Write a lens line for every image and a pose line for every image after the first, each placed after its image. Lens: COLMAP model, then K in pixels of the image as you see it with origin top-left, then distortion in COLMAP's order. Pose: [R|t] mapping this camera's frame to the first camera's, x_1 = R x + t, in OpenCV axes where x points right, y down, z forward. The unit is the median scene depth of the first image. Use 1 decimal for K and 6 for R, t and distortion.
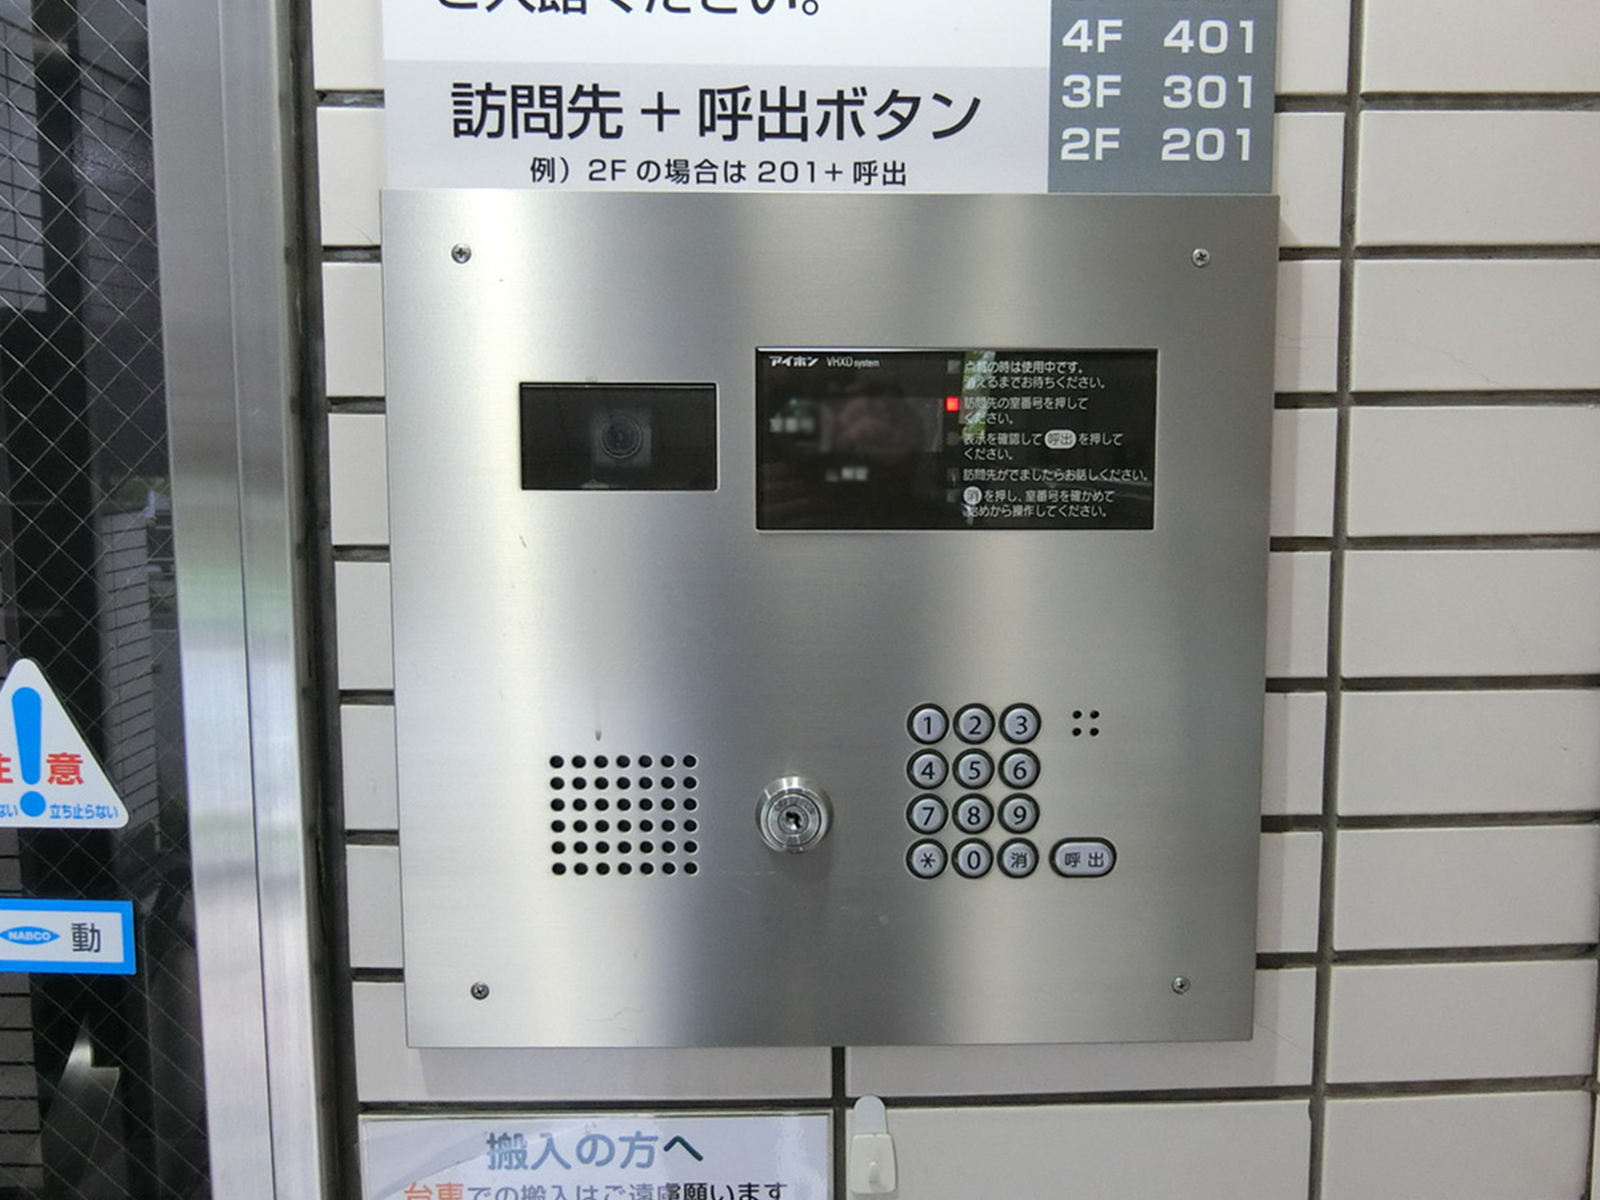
lens RADIAL K [[1230.6, 0, 807.6], [0, 1230.6, 597.4], [0, 0, 1]] dist [0.006552, -0.005127]
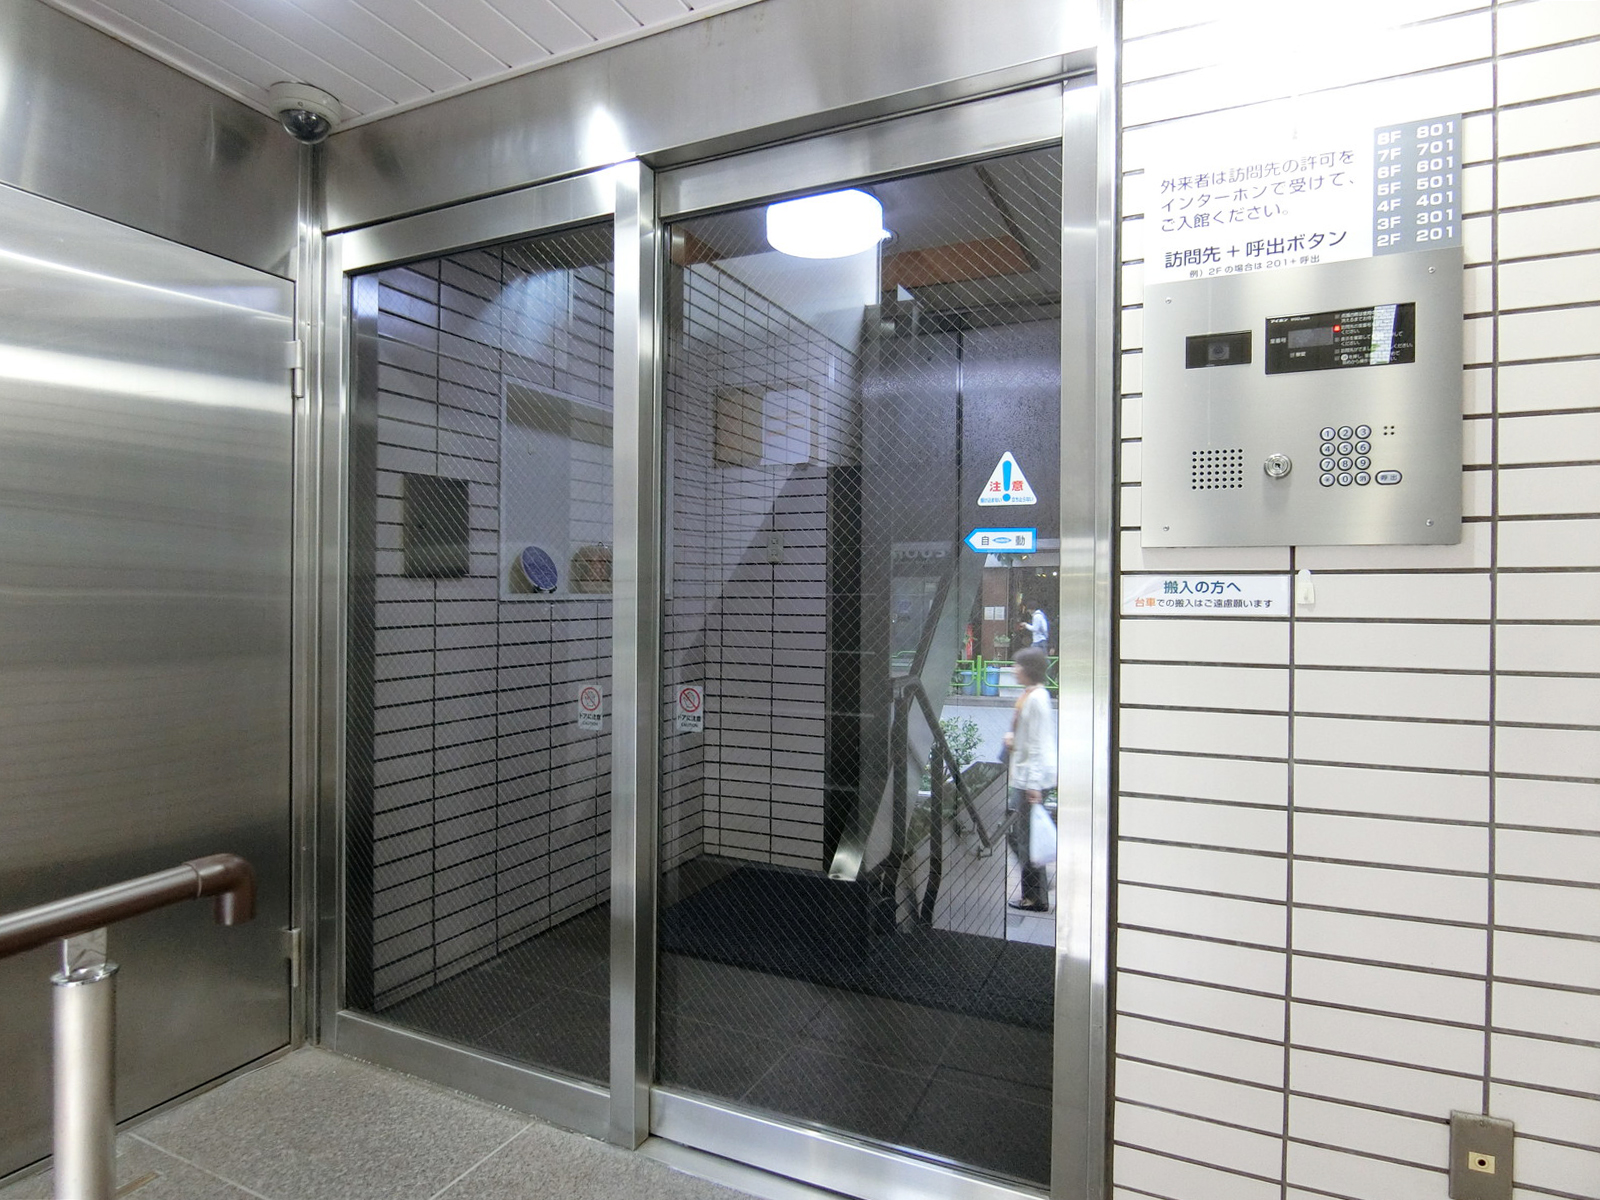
lens RADIAL K [[887.1, 0, 800.0], [0, 887.1, 606.9], [0, 0, 1]] dist [-0.021959, -0.002284]
pose [[0.891344, 0.013978, -0.453112, -0.072760], [-0.048248, 0.996772, -0.064162, 0.724517], [0.450752, 0.079052, 0.889142, -1.461644]]
